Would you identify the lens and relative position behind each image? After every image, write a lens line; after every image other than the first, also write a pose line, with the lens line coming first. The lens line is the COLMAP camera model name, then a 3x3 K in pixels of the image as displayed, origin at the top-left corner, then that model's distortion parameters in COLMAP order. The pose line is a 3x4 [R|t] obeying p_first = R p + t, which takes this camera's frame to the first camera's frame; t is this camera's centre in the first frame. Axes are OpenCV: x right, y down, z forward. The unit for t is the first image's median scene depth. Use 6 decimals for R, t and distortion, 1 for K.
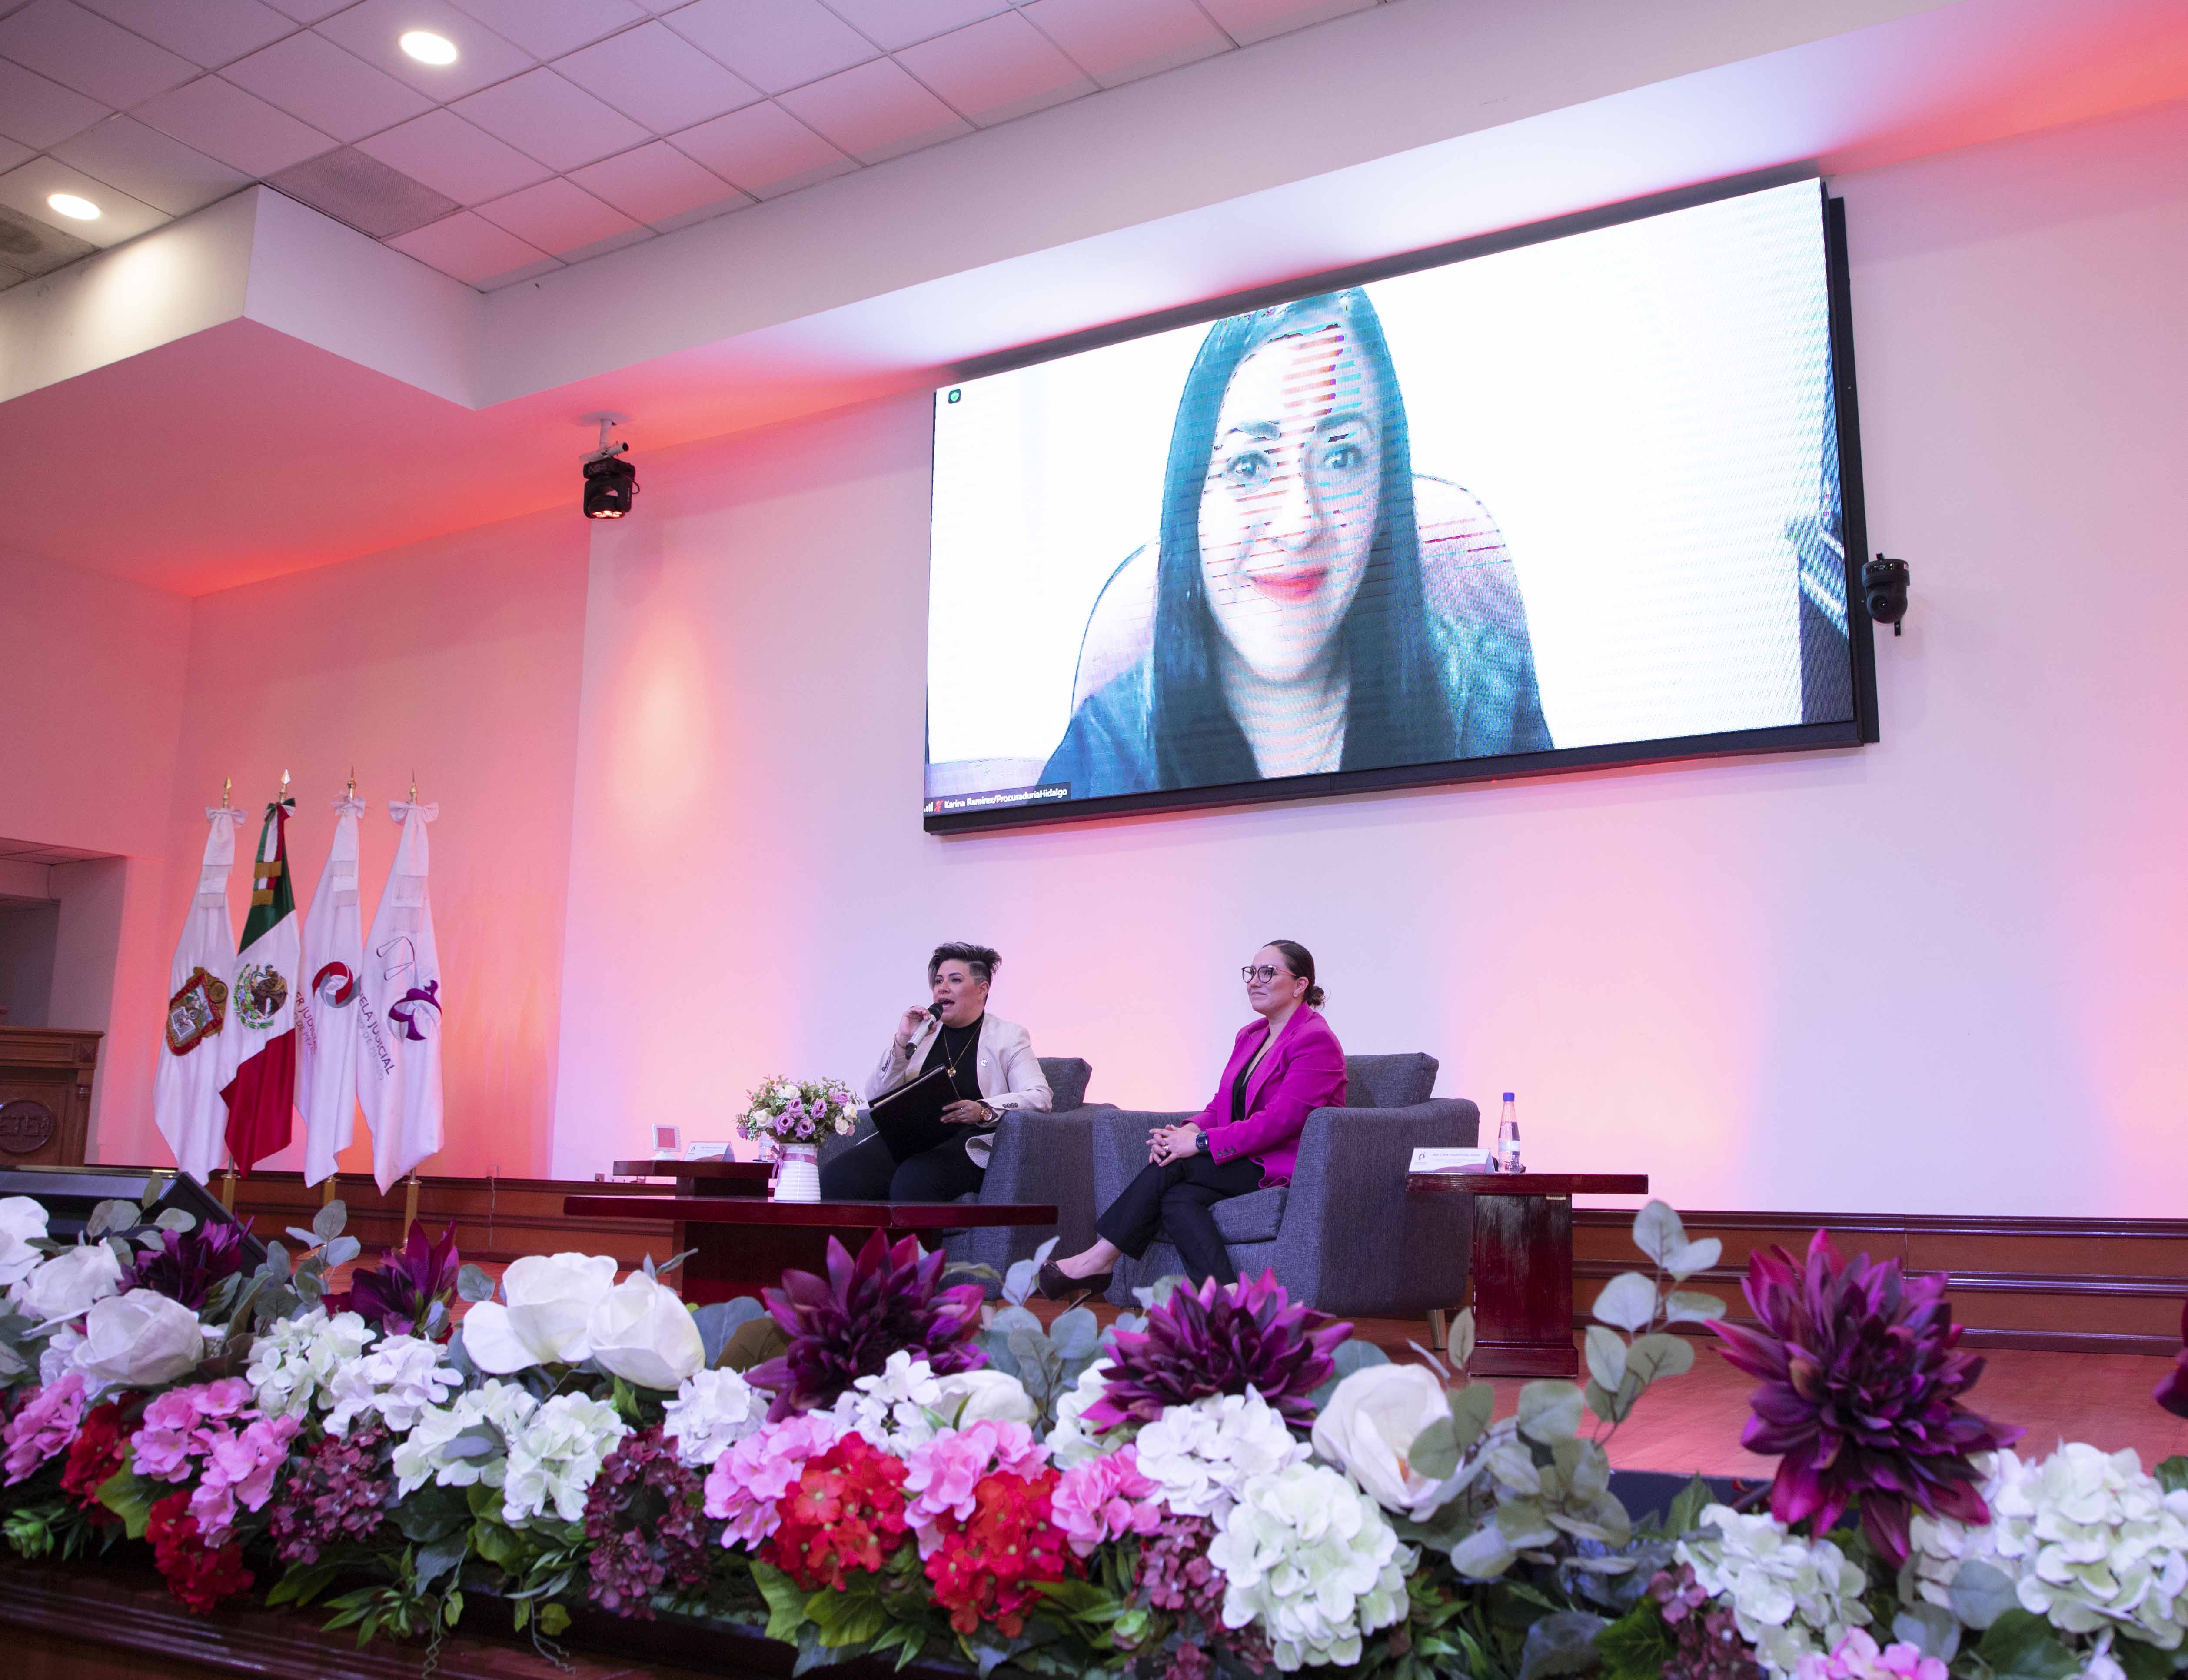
lens RADIAL K [[1913.1, 0, 1103.4], [0, 1913.1, 754.3], [0, 0, 1]] dist [0.001932, -0.001530]
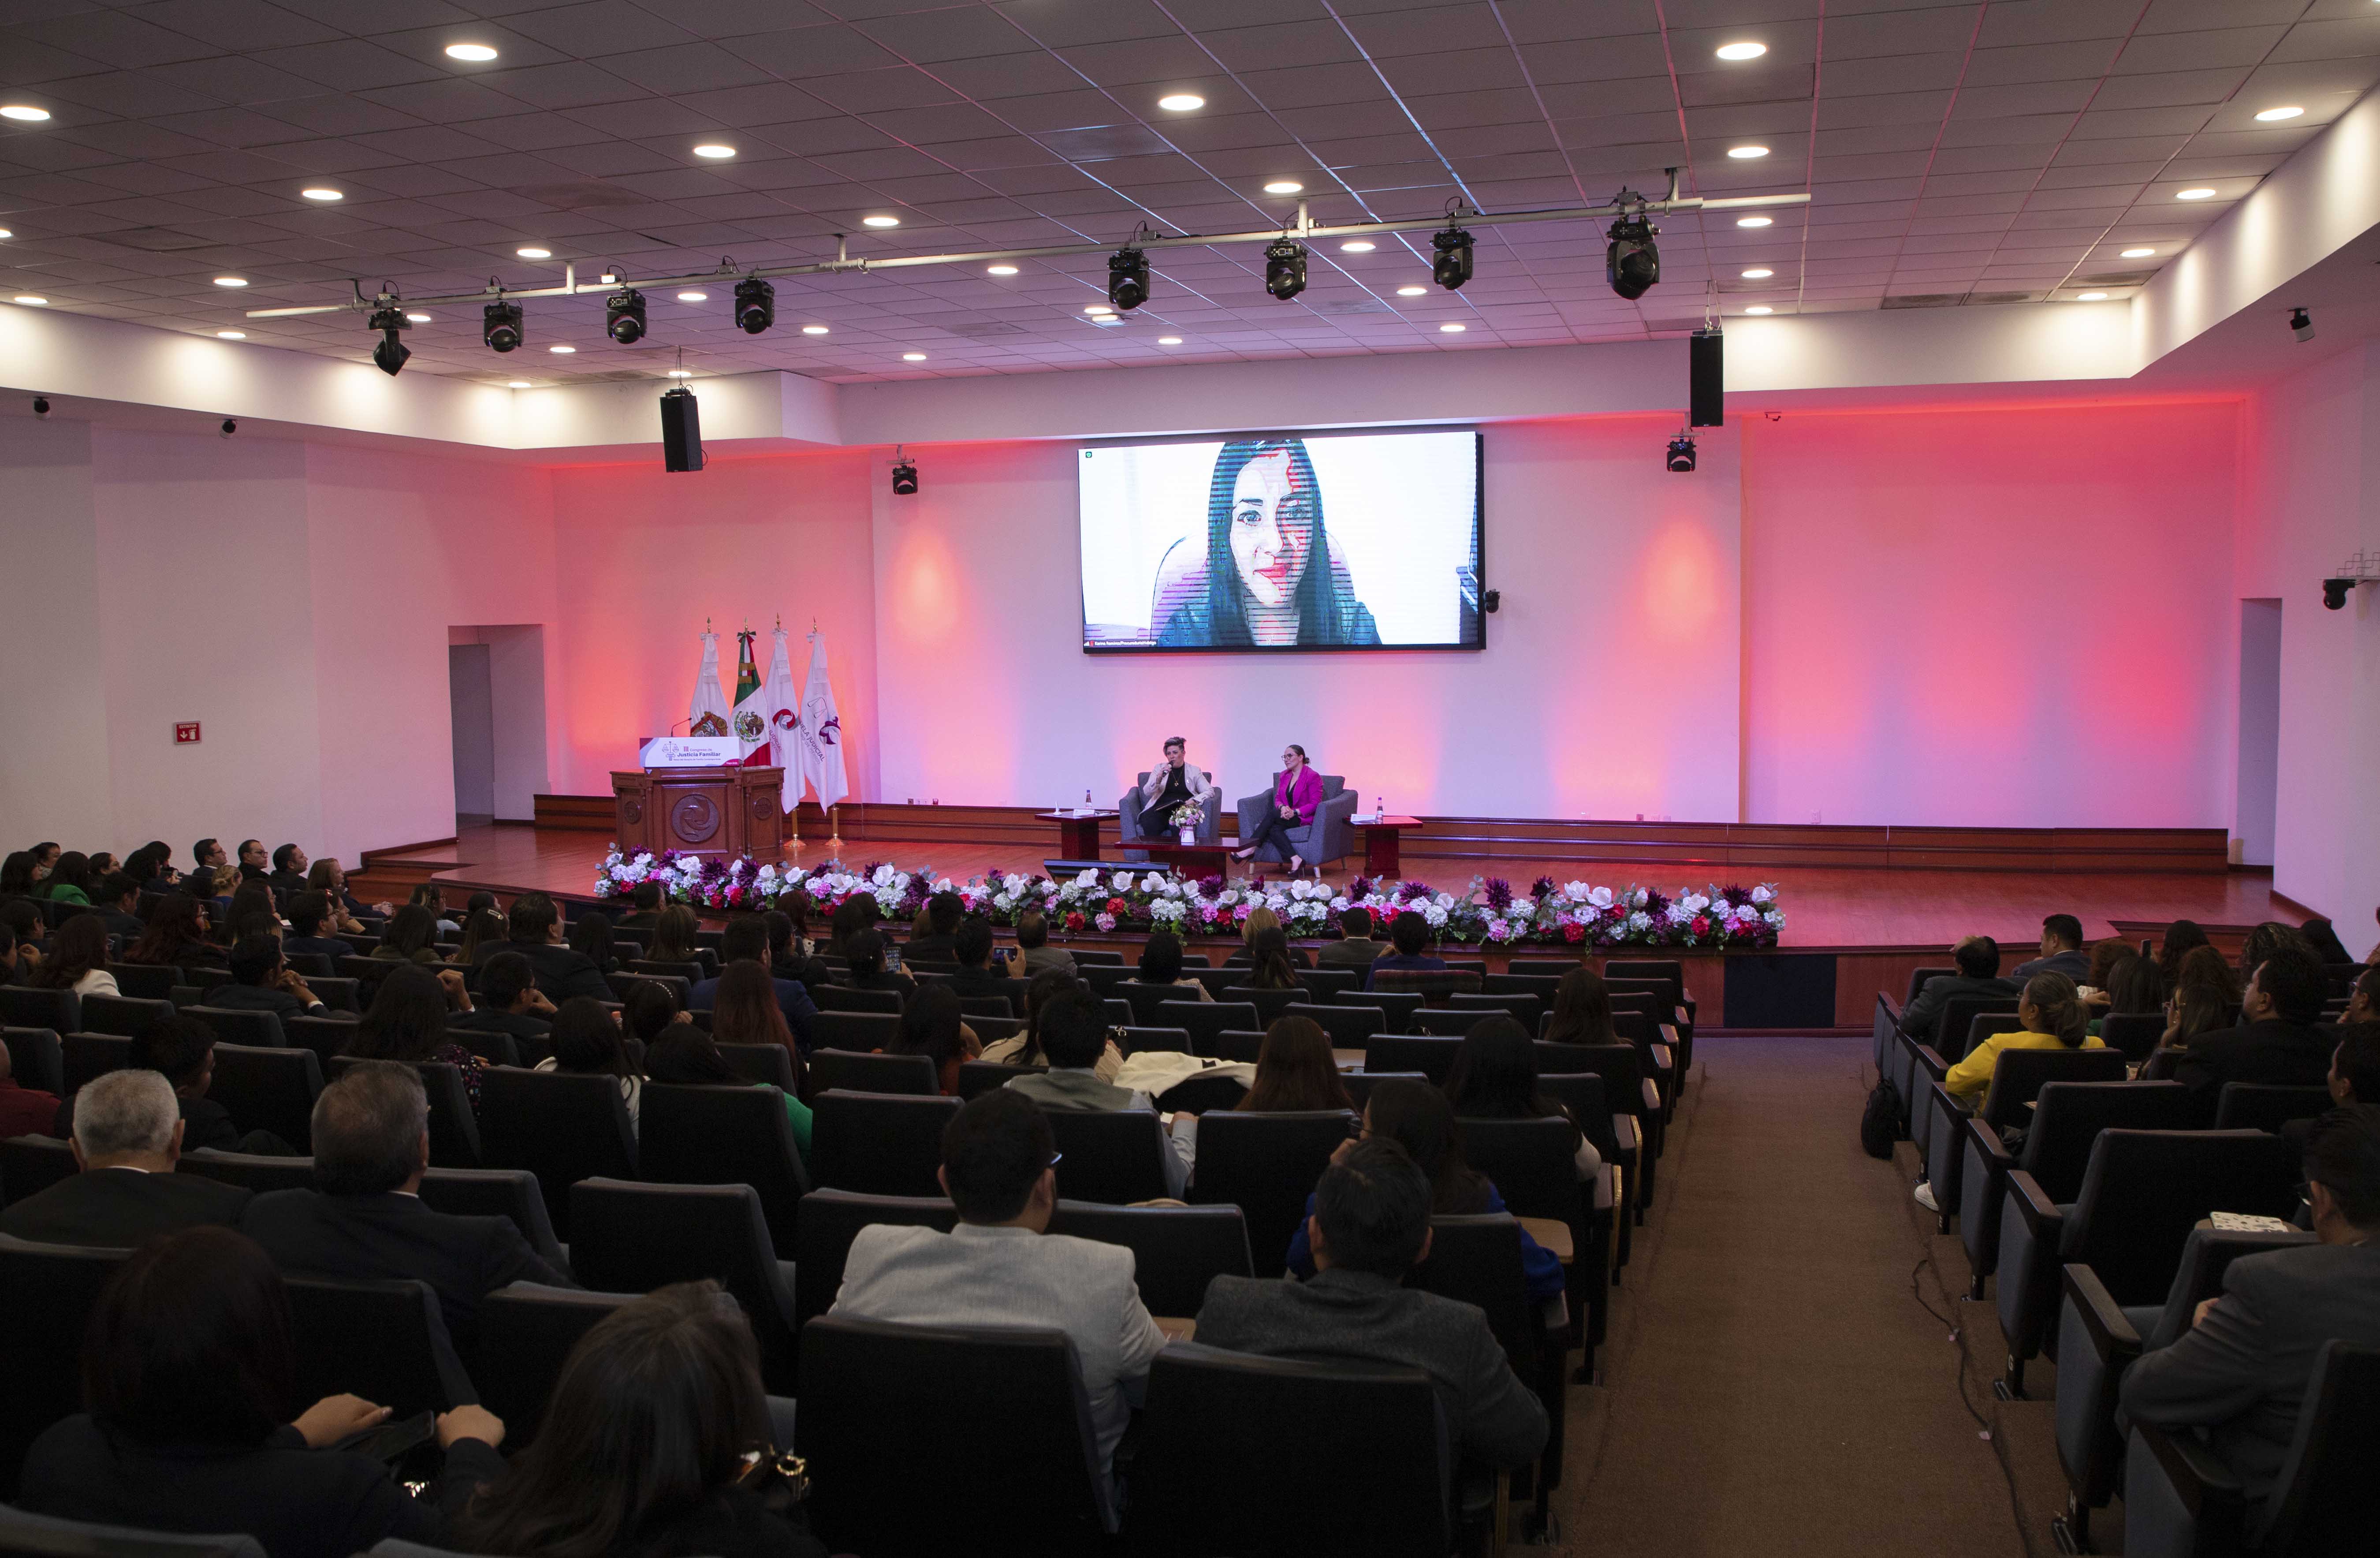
lens RADIAL K [[1929.5, 0, 1190.0], [0, 1929.5, 779.0], [0, 0, 1]] dist [-0.081361, -0.000571]
pose [[0.965233, -0.049352, 0.256691, -0.618821], [-0.026958, 0.957984, 0.285553, -0.514509], [-0.259998, -0.282545, 0.923347, -1.286565]]
